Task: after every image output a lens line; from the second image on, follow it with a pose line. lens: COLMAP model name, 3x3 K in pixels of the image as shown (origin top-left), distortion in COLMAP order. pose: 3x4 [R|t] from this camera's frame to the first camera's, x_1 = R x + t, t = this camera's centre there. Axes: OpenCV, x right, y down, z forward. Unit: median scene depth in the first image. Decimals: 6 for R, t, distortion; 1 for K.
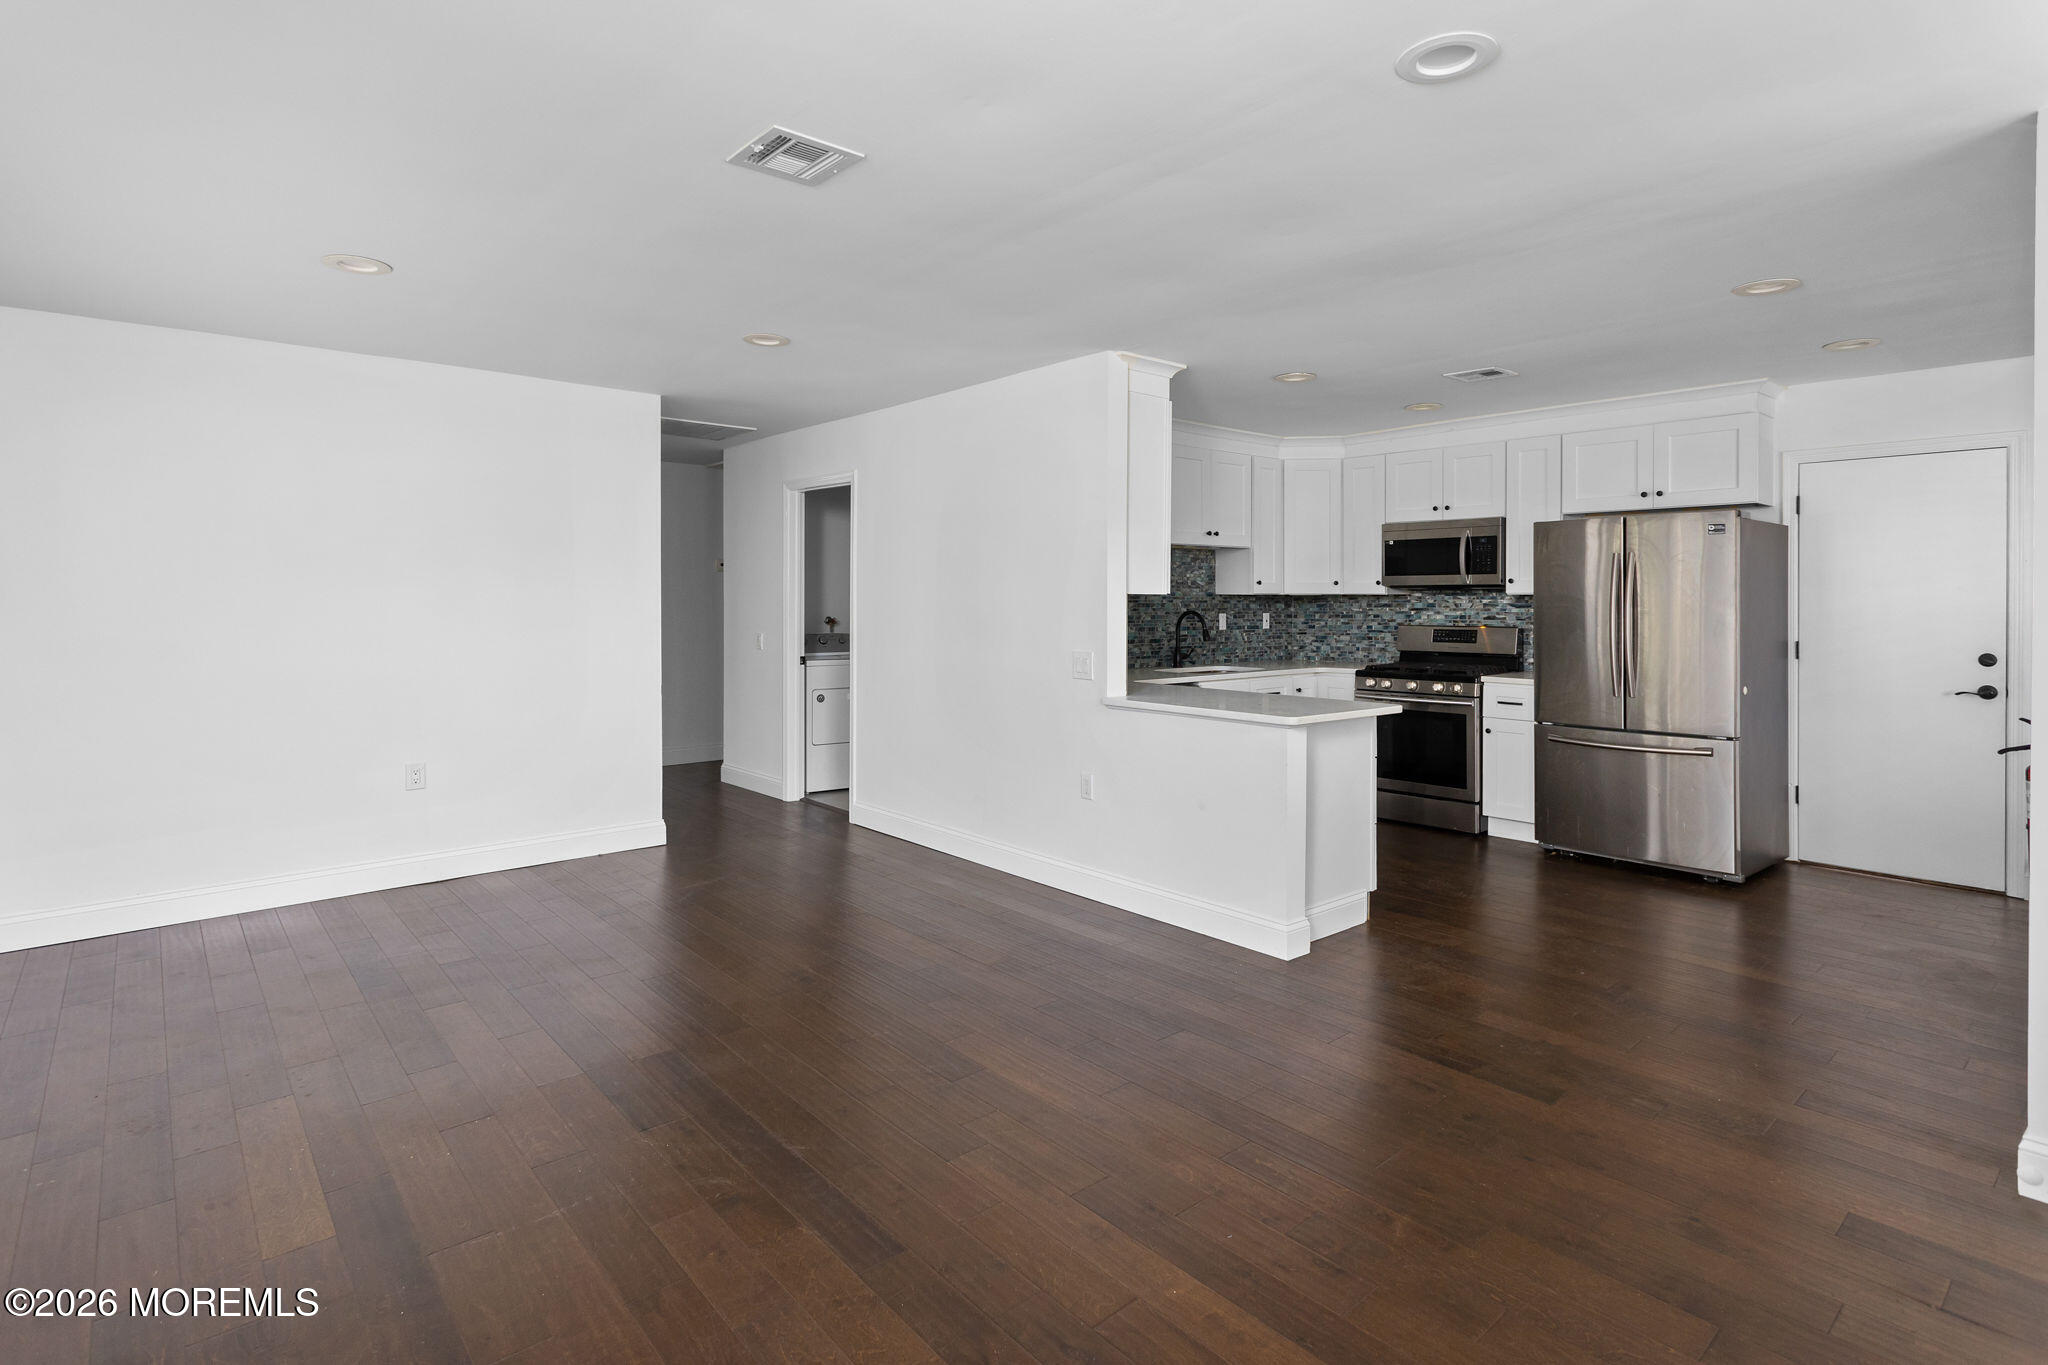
lens RADIAL K [[990.4, 0, 1065.2], [0, 990.4, 602.8], [0, 0, 1]] dist [0.011337, -0.000726]
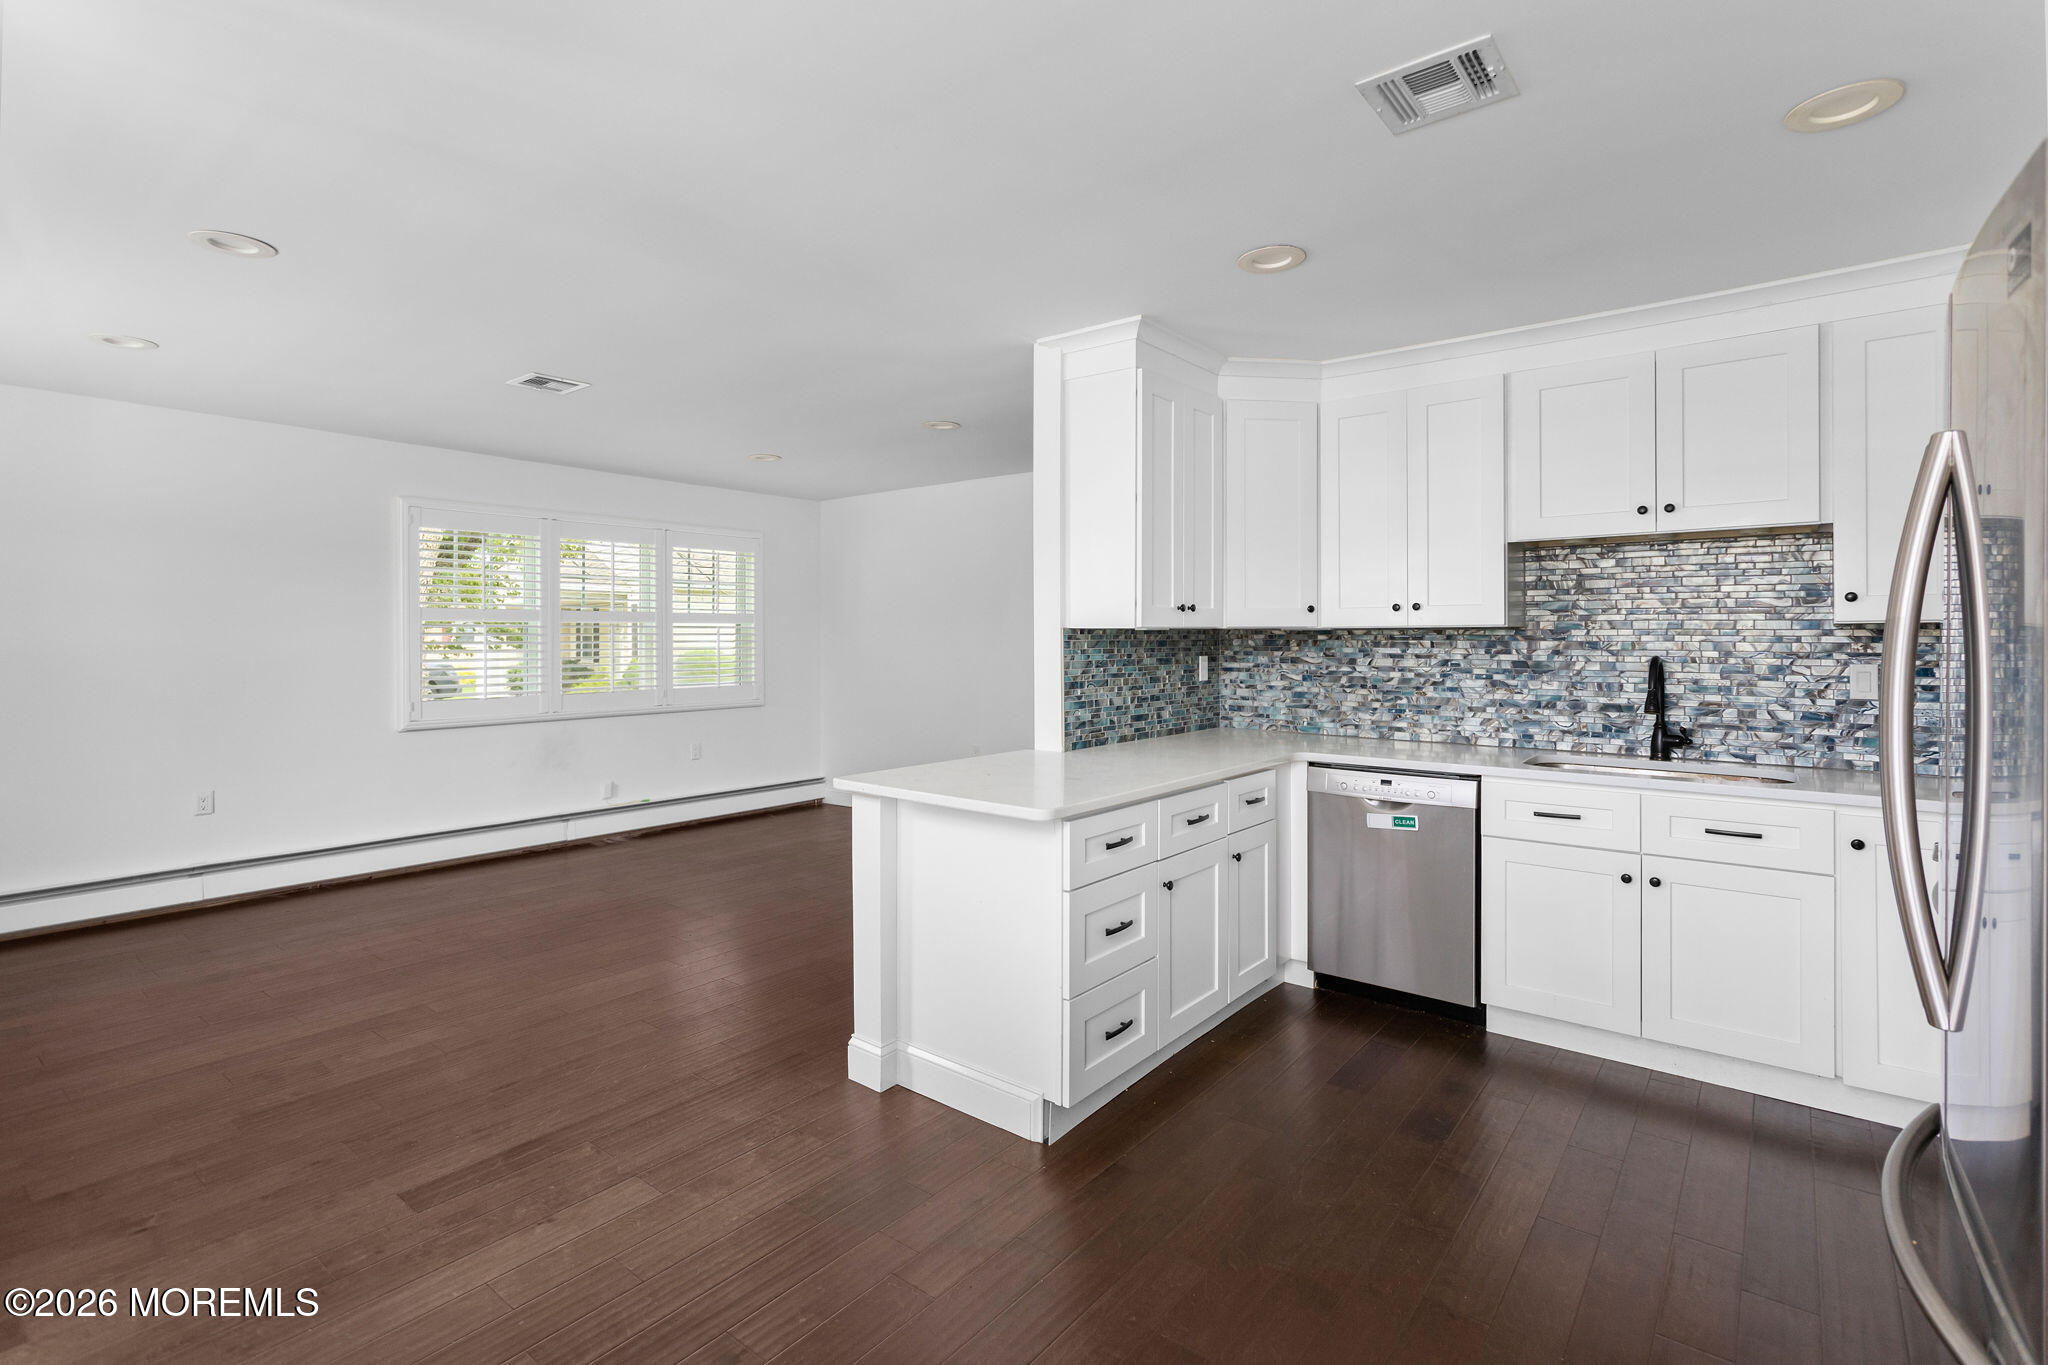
lens RADIAL K [[990.4, 0, 1019.7], [0, 990.4, 640.7], [0, 0, 1]] dist [0.011337, -0.000726]
pose [[0.170770, 0.003899, -0.985303, 0.607271], [-0.000510, 0.999992, 0.003869, -0.002206], [0.985311, -0.000158, 0.170770, 0.575774]]
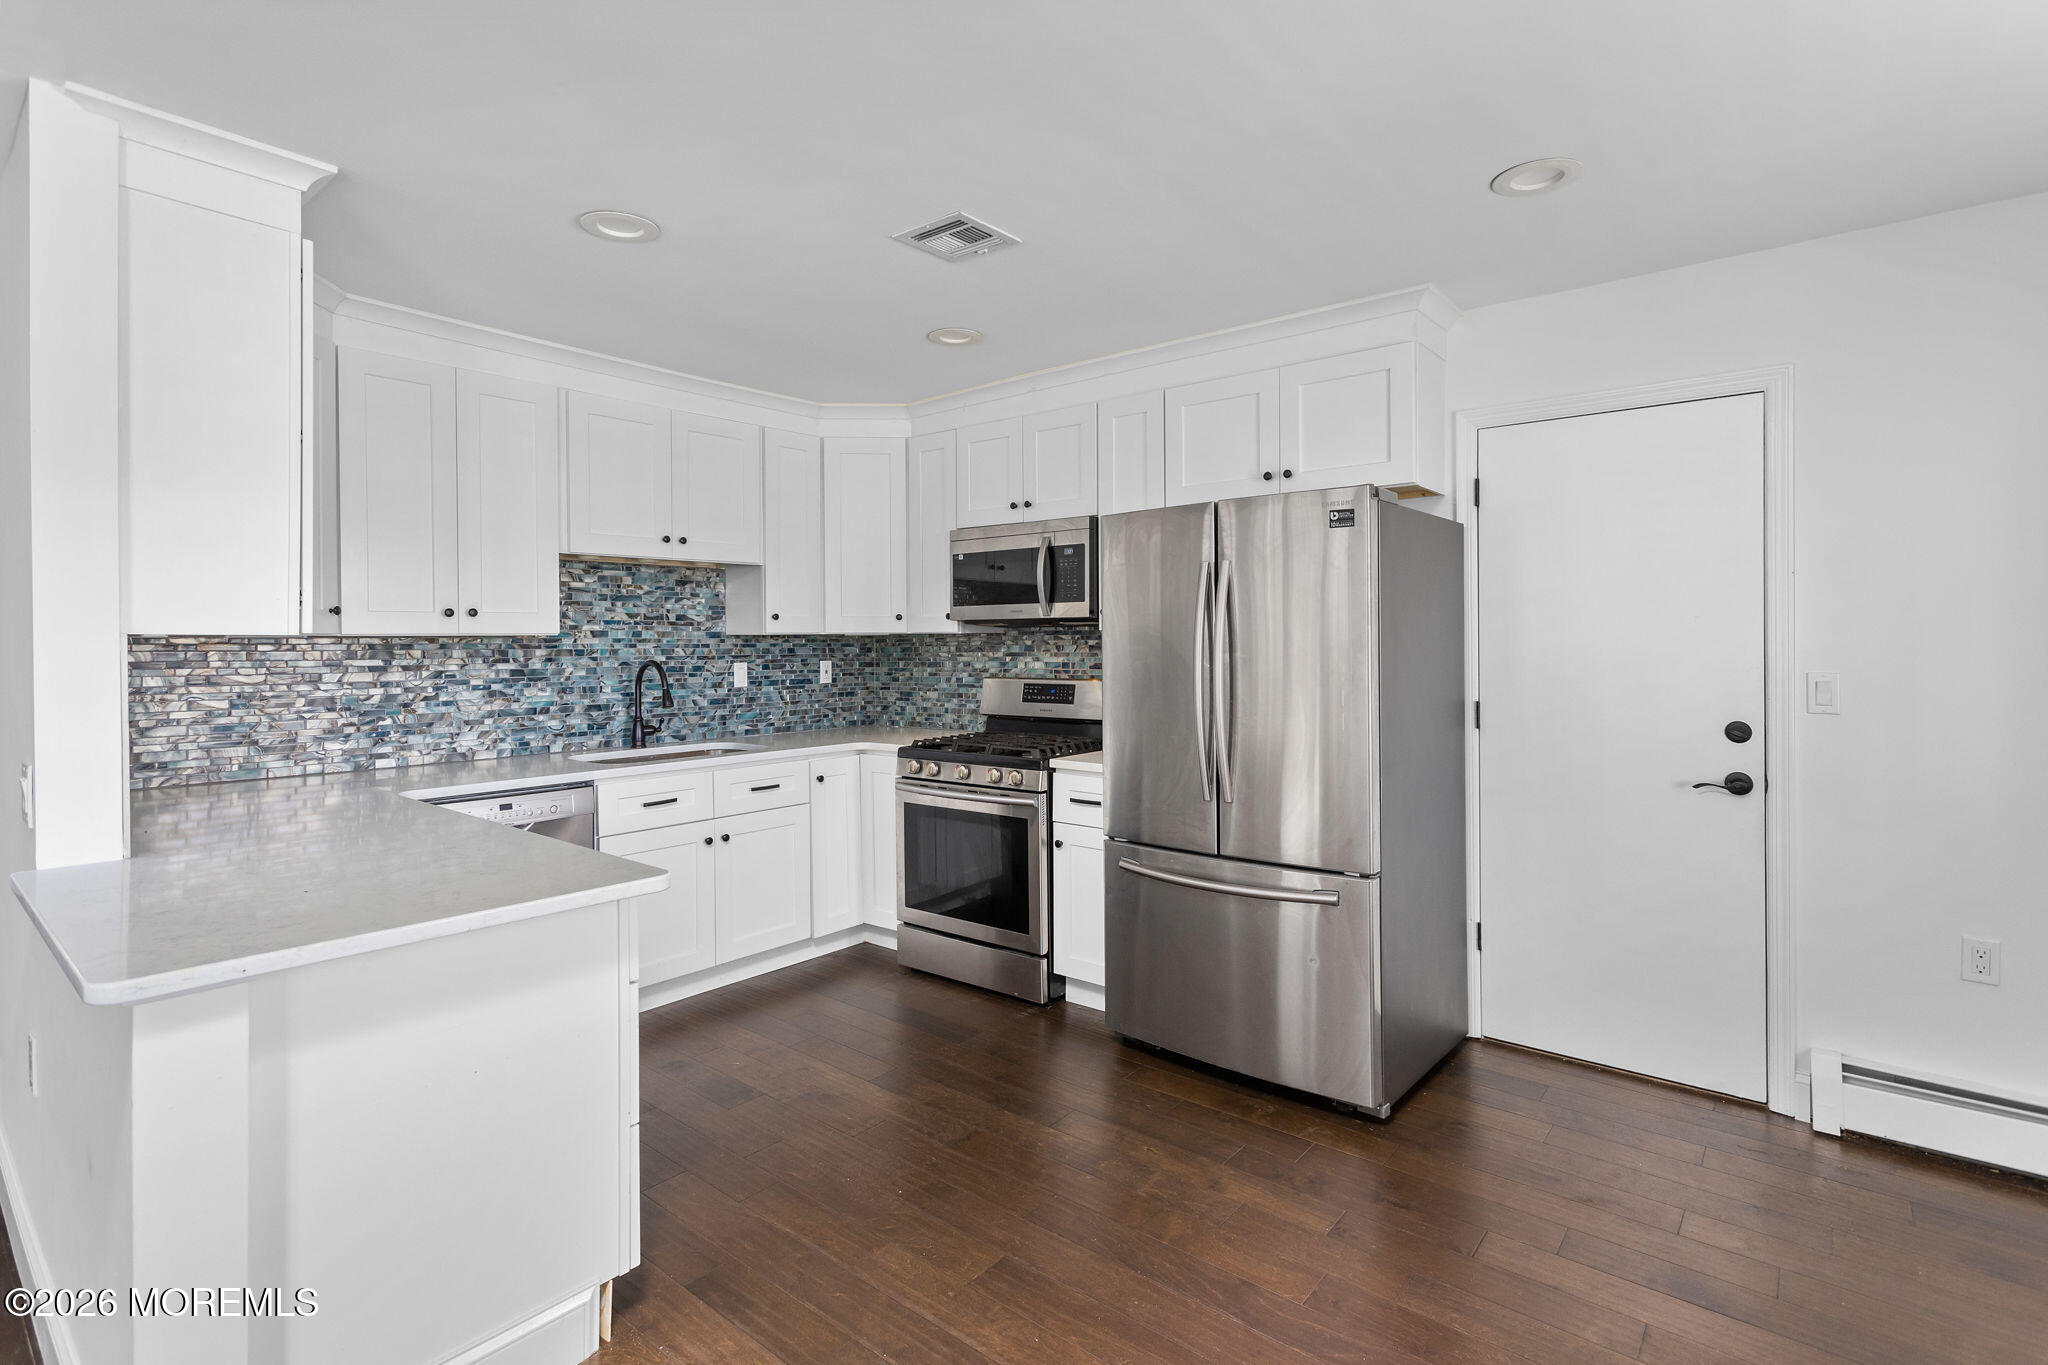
lens RADIAL K [[990.4, 0, 1053.0], [0, 990.4, 642.4], [0, 0, 1]] dist [0.011337, -0.000726]
pose [[0.983869, -0.007346, 0.178740, 0.271375], [0.007557, 0.999971, -0.000499, -0.001294], [-0.178732, 0.001842, 0.983896, 0.322556]]
